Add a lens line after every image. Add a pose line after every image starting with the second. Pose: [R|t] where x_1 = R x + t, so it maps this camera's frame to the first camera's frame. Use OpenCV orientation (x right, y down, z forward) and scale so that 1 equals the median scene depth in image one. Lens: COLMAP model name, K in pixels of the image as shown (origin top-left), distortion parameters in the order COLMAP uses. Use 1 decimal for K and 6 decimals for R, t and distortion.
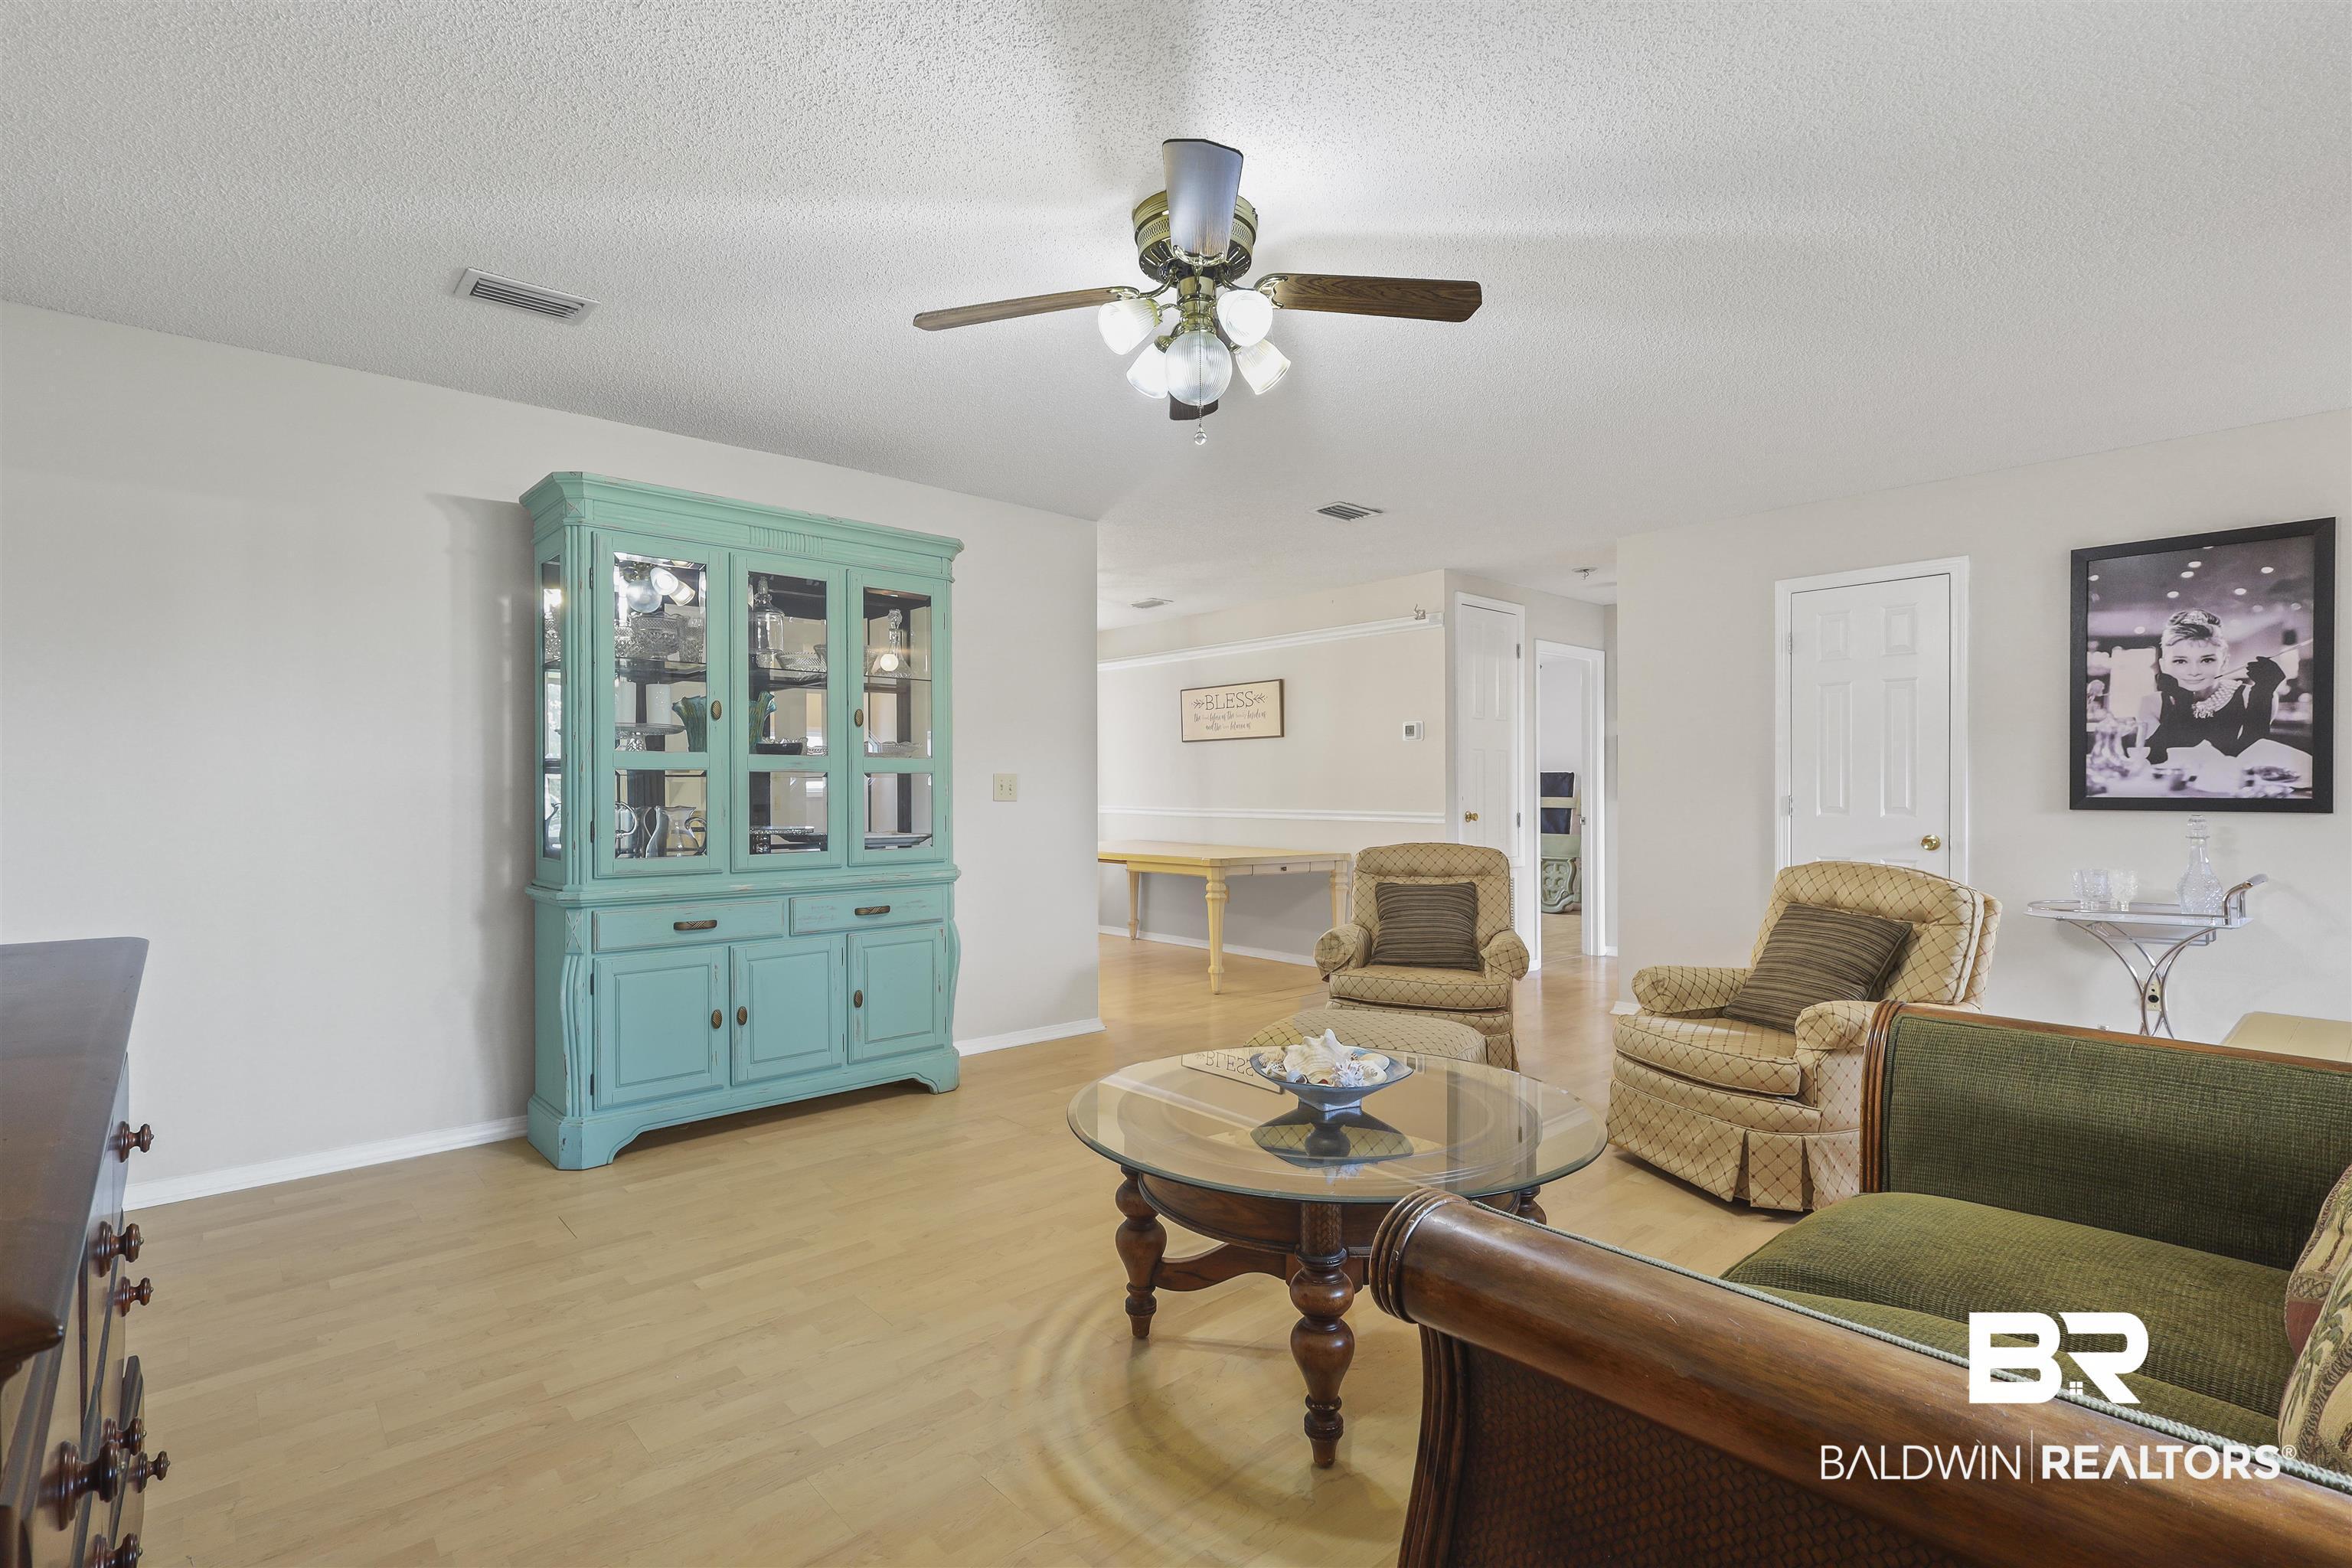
lens RADIAL K [[1094.1, 0, 1158.9], [0, 1094.1, 778.7], [0, 0, 1]] dist [-0.000716, 0.000146]
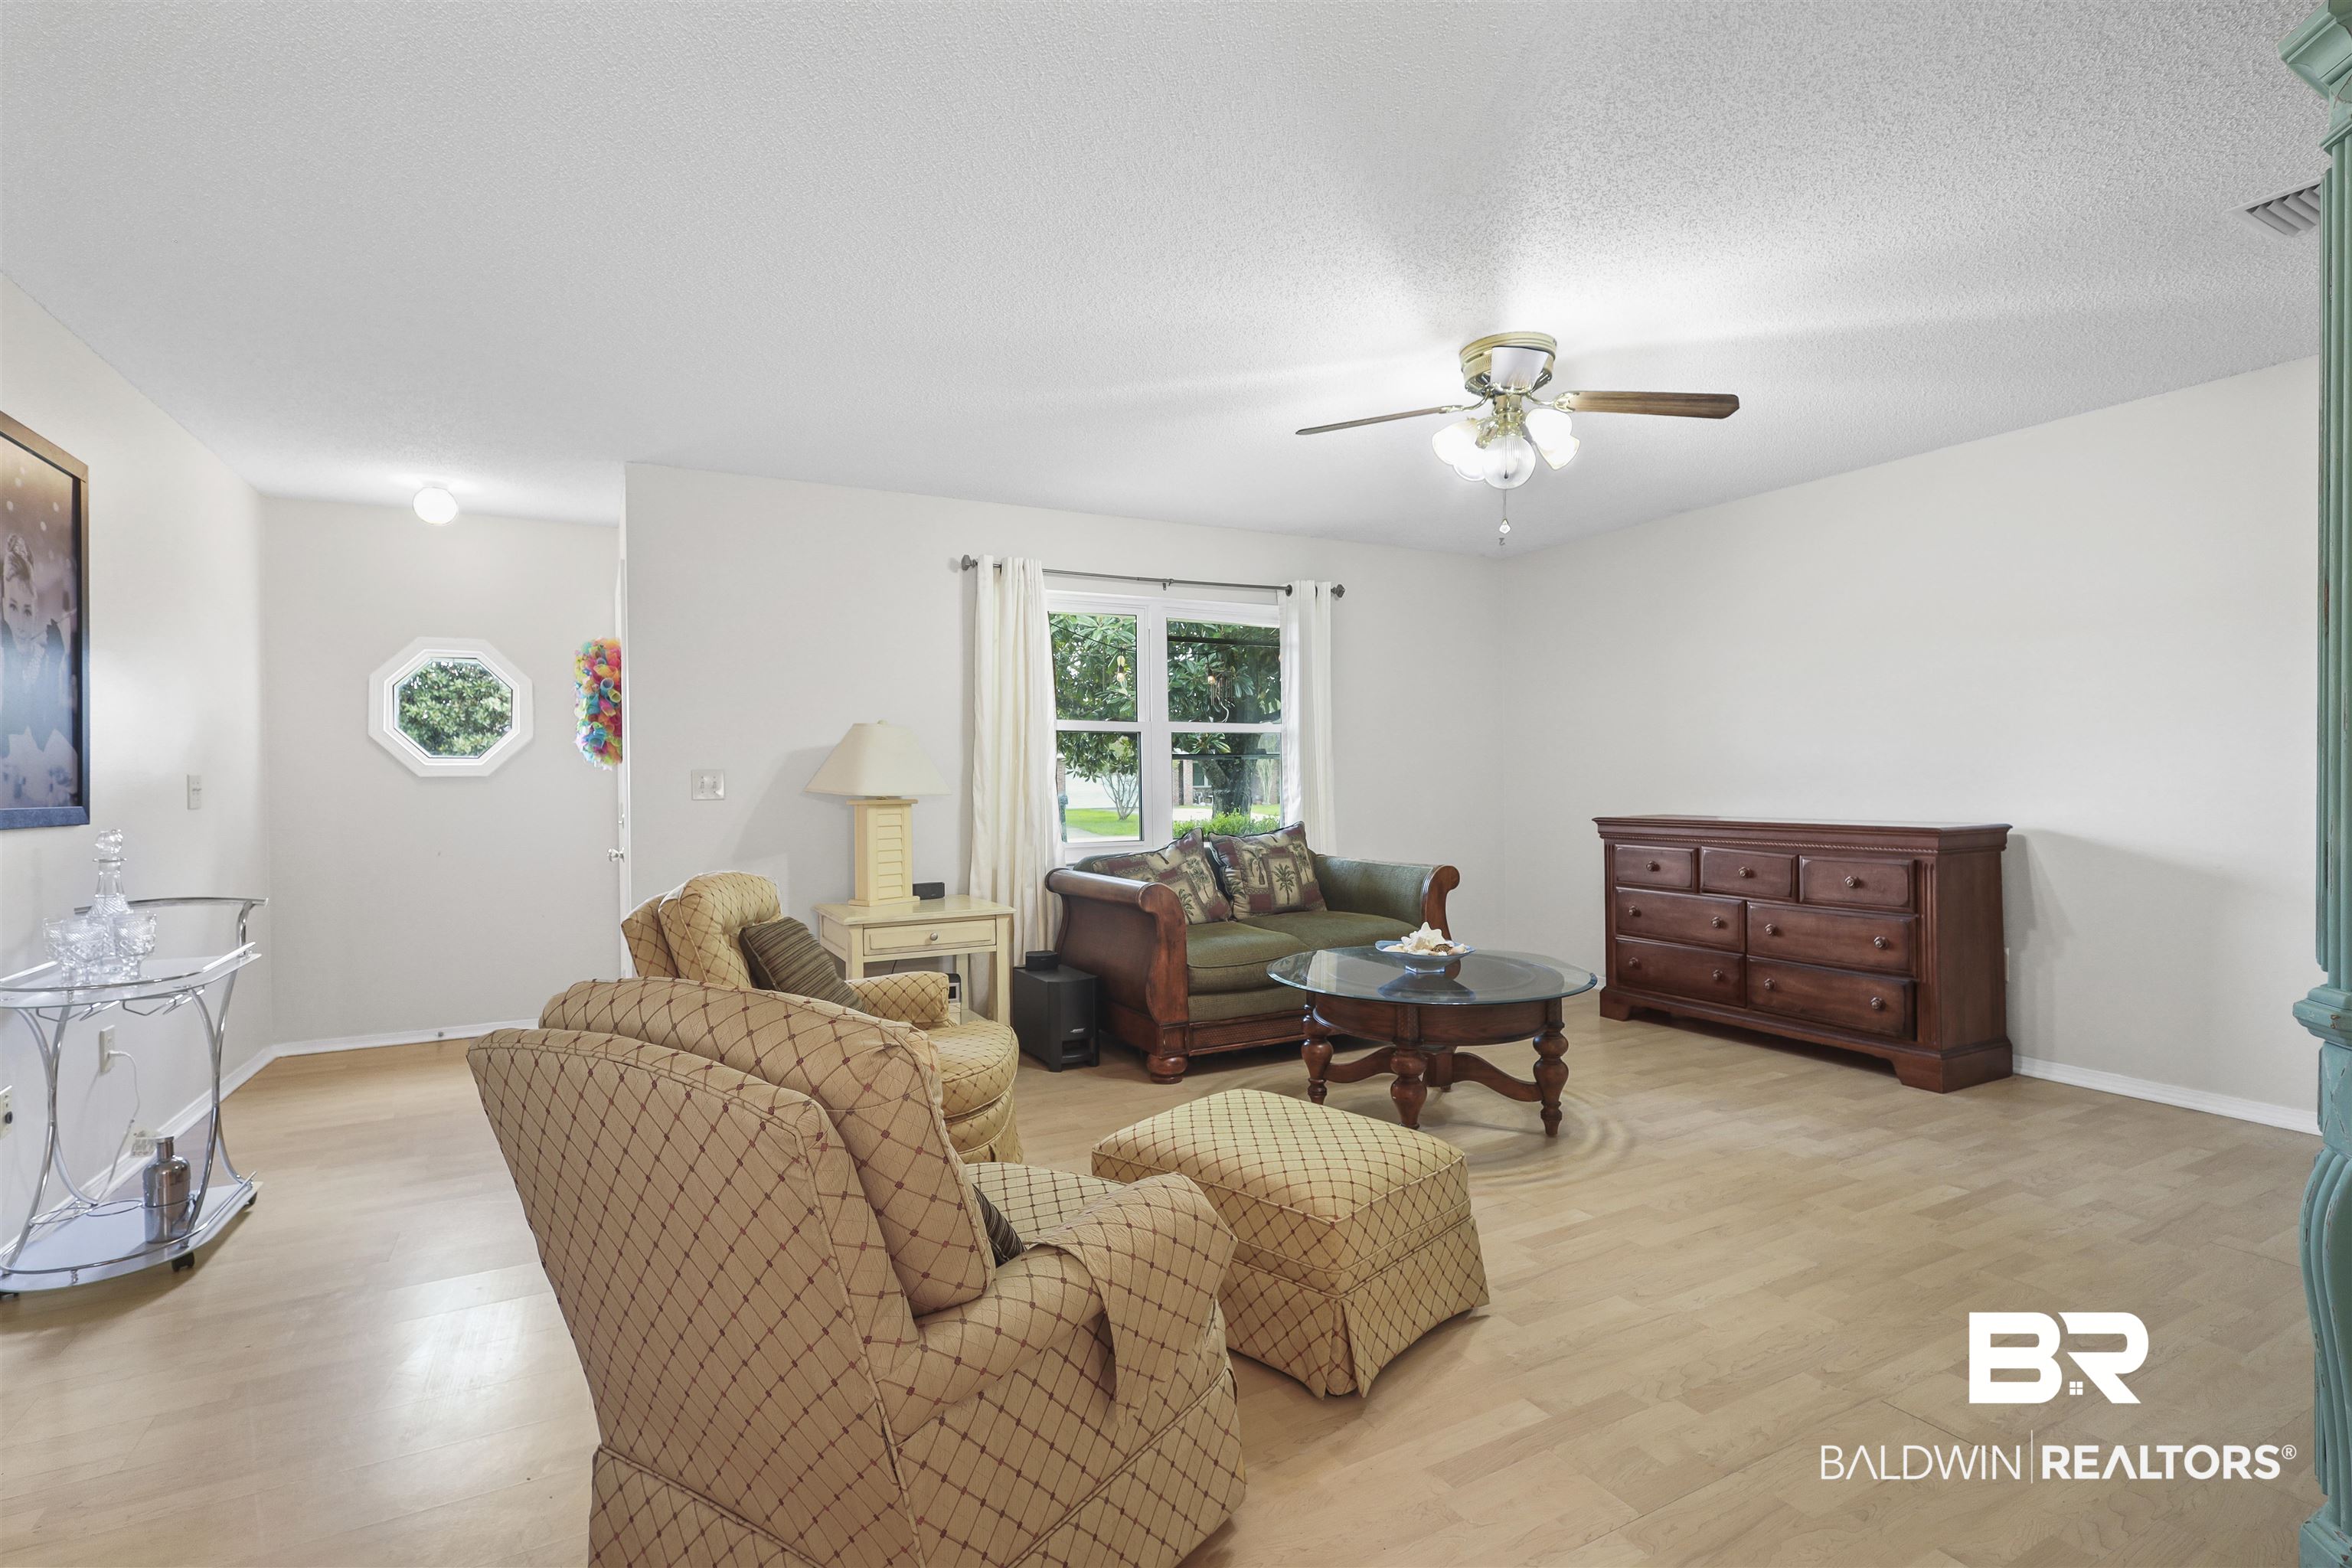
lens RADIAL K [[1094.1, 0, 1158.9], [0, 1094.1, 778.7], [0, 0, 1]] dist [-0.000716, 0.000146]
pose [[-0.973384, 0.010161, 0.228954, 0.156345], [0.009762, 0.999948, -0.002876, 0.015876], [-0.228972, -0.000564, -0.973433, 2.535106]]
